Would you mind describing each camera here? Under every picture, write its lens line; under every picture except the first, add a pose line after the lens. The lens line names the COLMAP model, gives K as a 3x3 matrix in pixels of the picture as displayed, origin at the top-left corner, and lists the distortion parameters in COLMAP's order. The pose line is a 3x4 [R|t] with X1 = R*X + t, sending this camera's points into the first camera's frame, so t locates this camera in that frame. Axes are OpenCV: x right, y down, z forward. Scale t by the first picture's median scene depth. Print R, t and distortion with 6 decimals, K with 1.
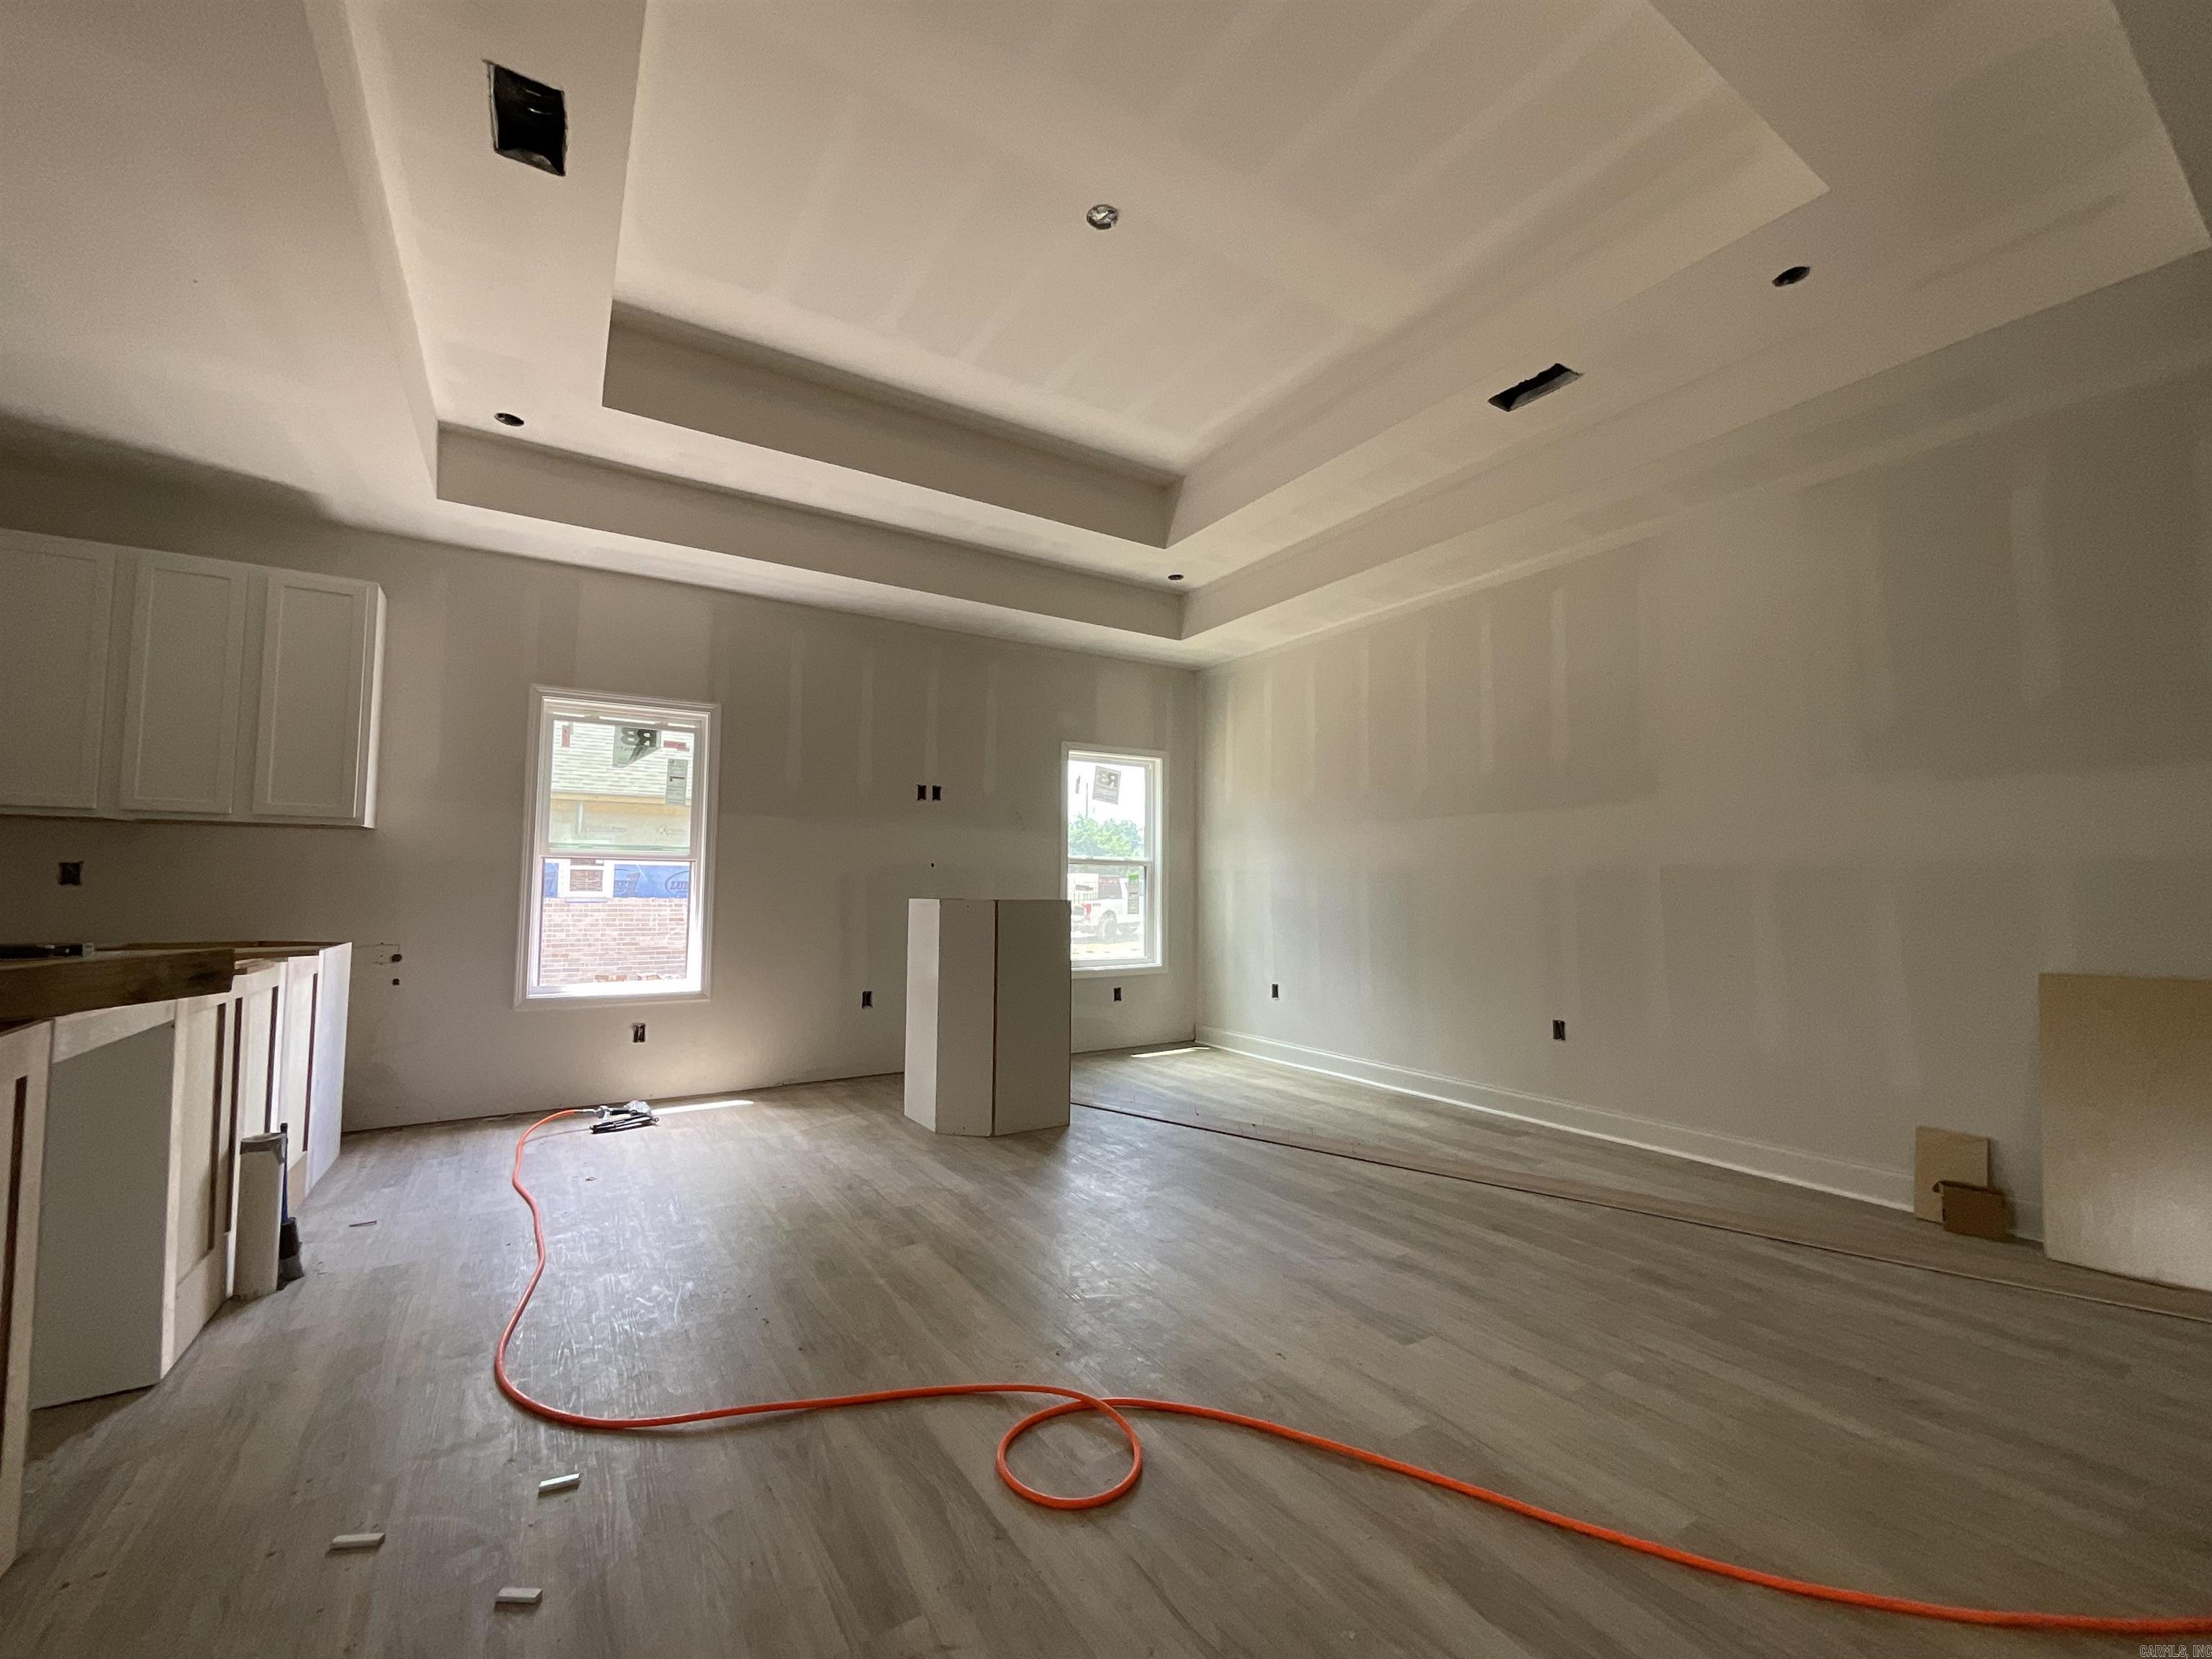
lens RADIAL K [[899.5, 0, 1106.0], [0, 899.5, 829.5], [0, 0, 1]] dist [-0.003487, 0.003607]
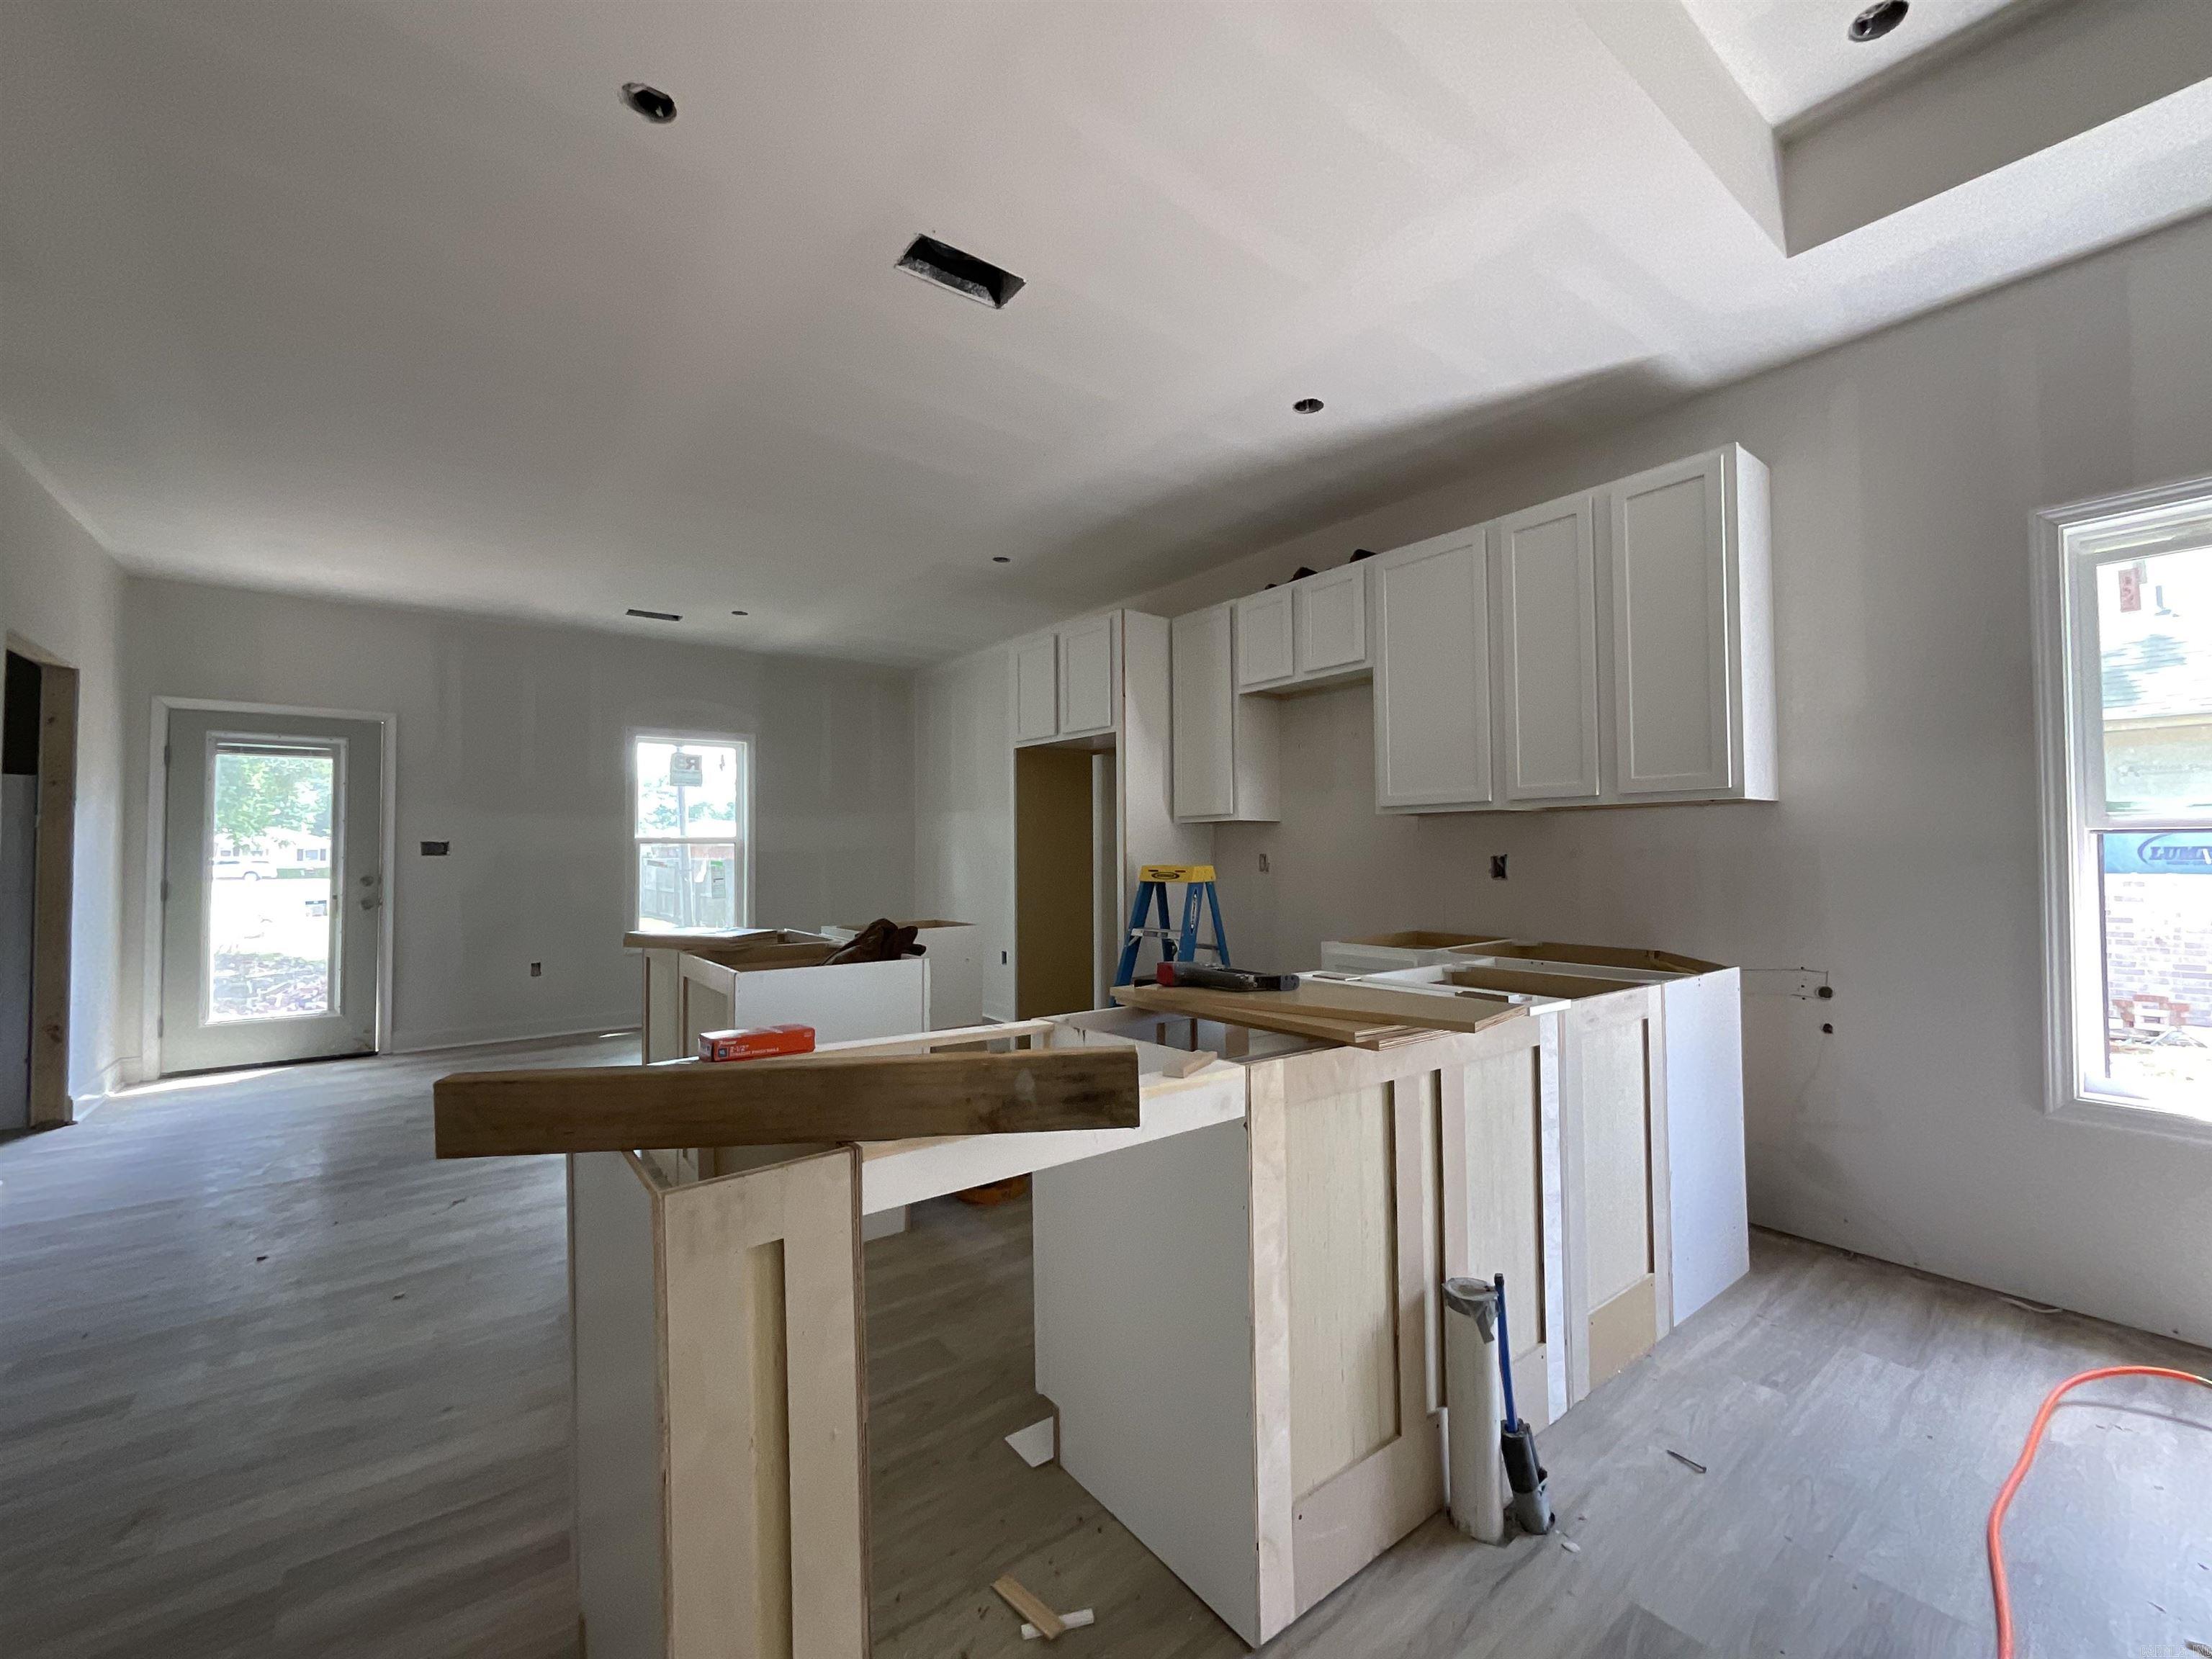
lens RADIAL K [[899.5, 0, 1106.0], [0, 899.5, 829.5], [0, 0, 1]] dist [-0.003487, 0.003607]
pose [[0.094268, -0.033967, -0.994967, -0.175455], [0.074081, 0.996886, -0.027013, 0.001764], [0.992787, -0.071162, 0.096490, 0.417851]]
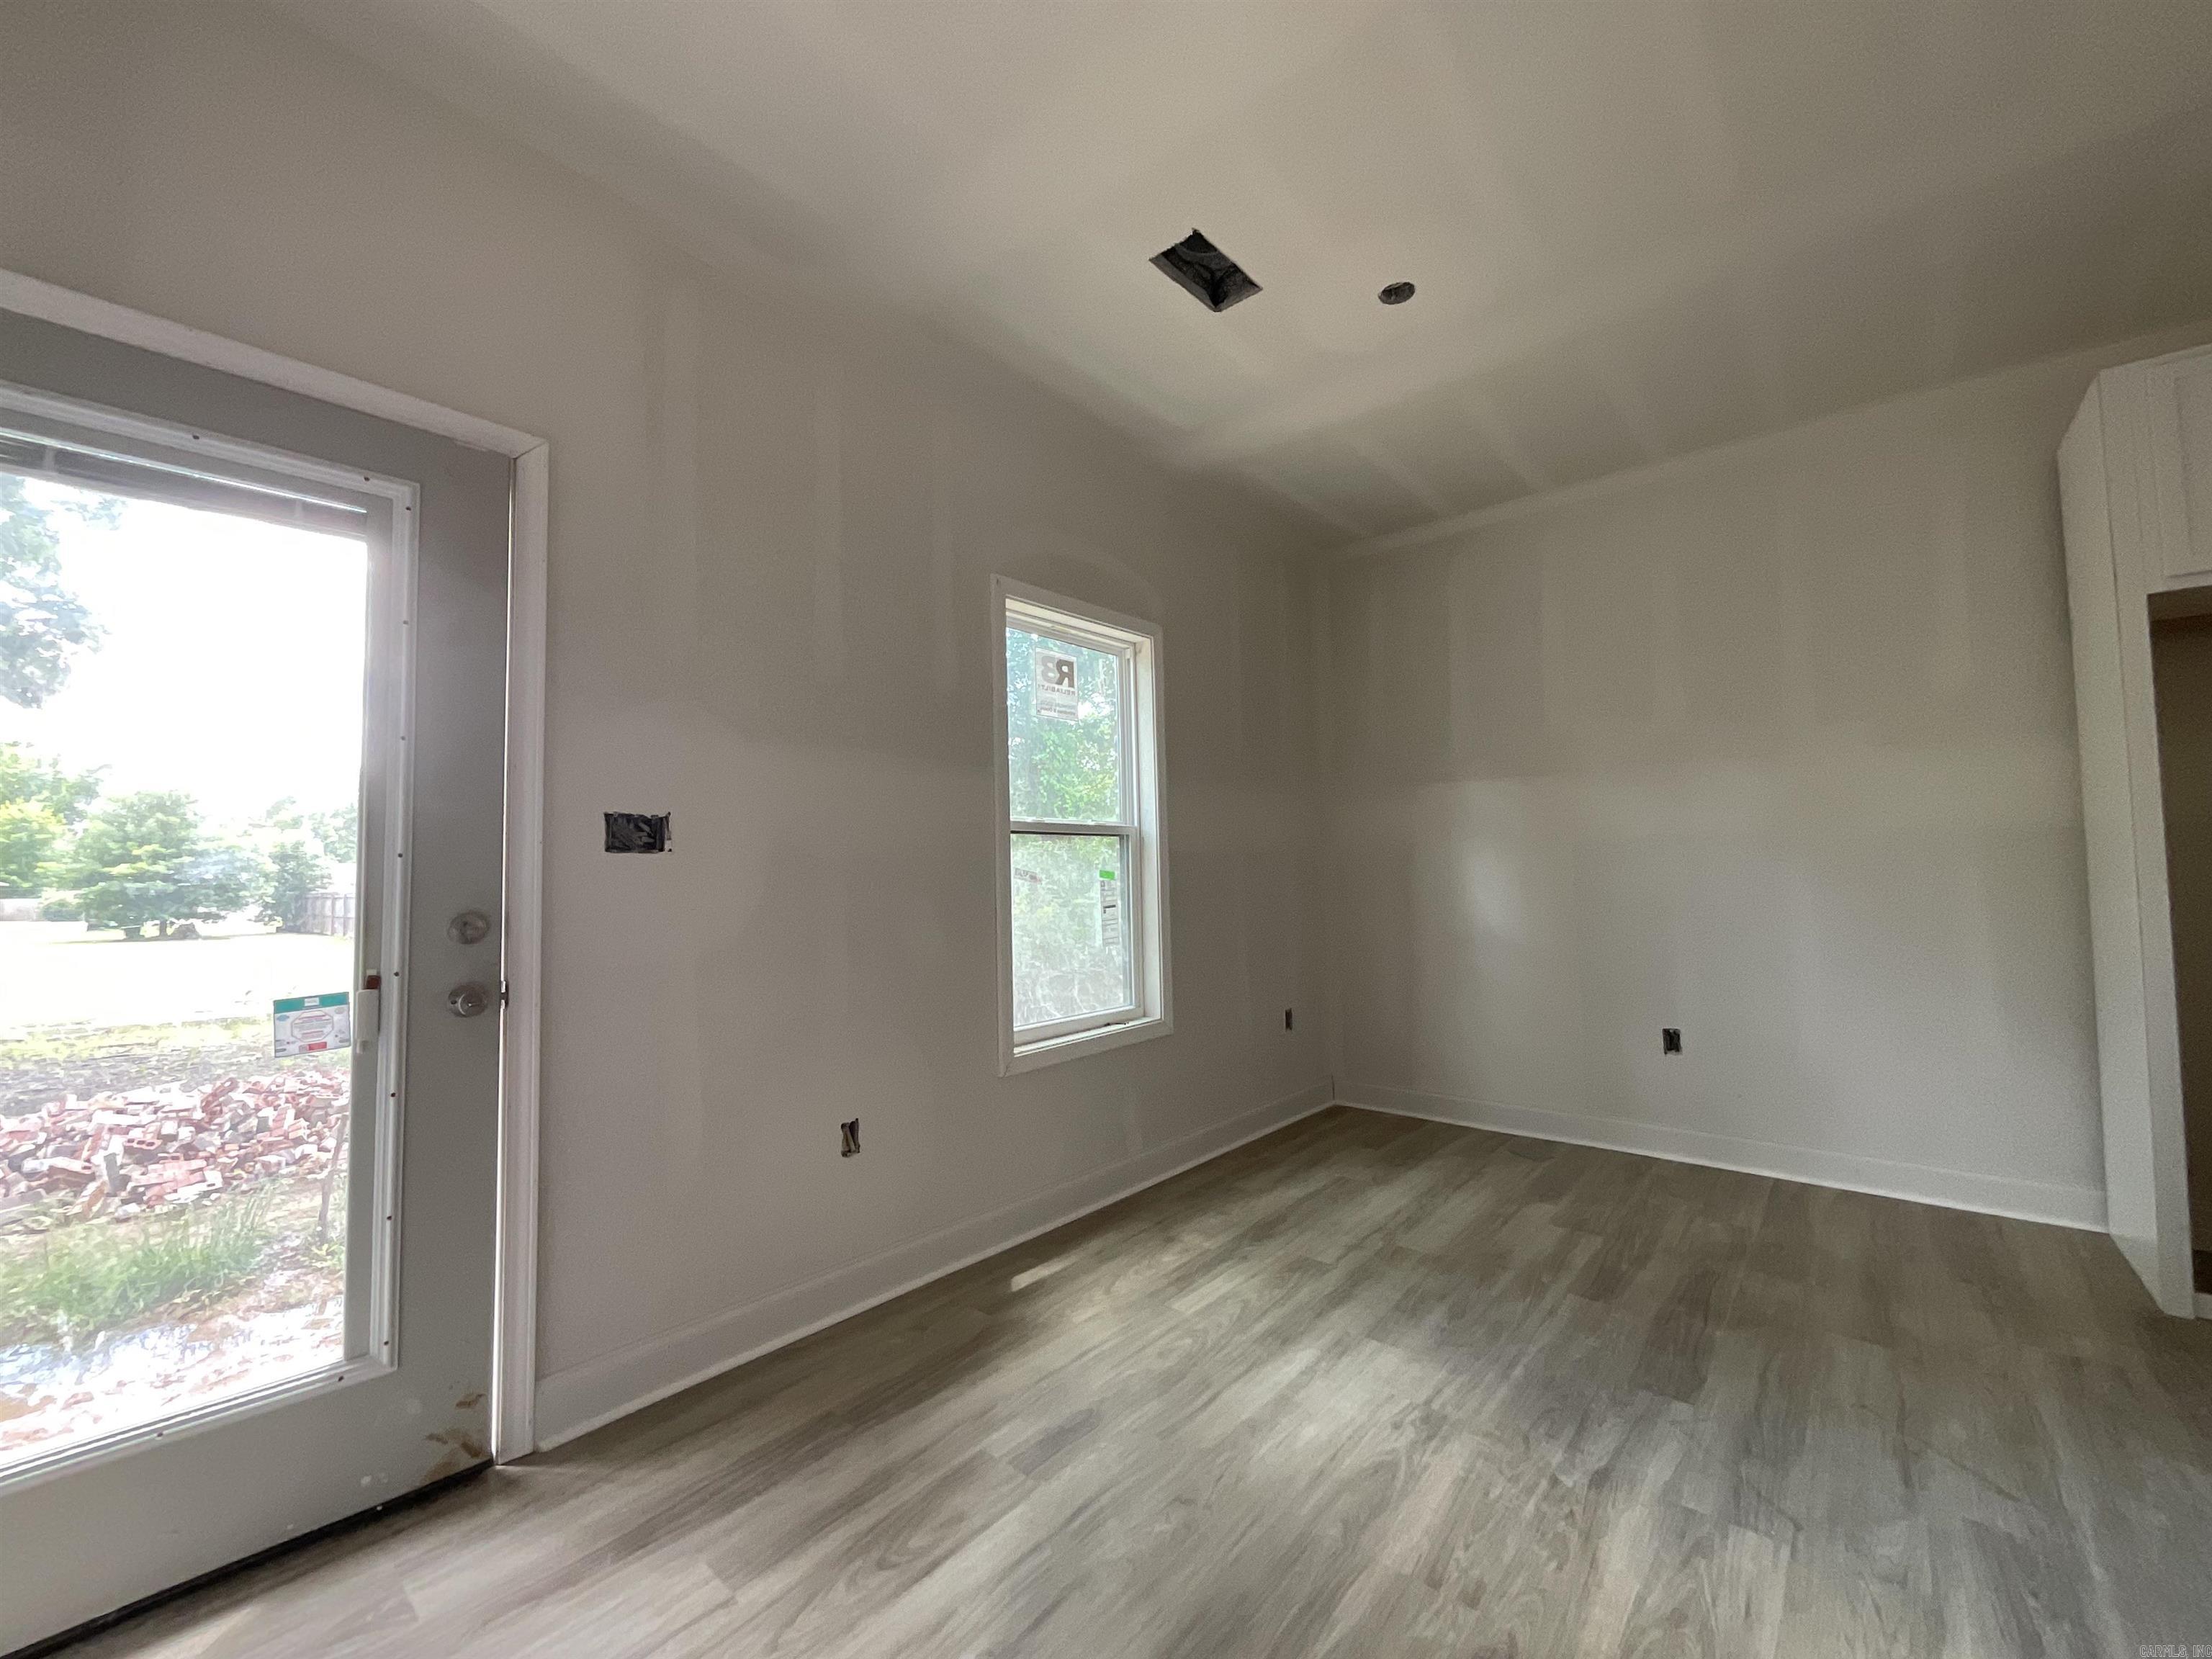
lens RADIAL K [[889.0, 0, 1099.2], [0, 889.0, 833.3], [0, 0, 1]] dist [0.013942, -0.007736]
pose [[0.284115, -0.061401, -0.956822, -1.106776], [0.083430, 0.995745, -0.039126, -0.042158], [0.955153, -0.068711, 0.288029, -0.376753]]
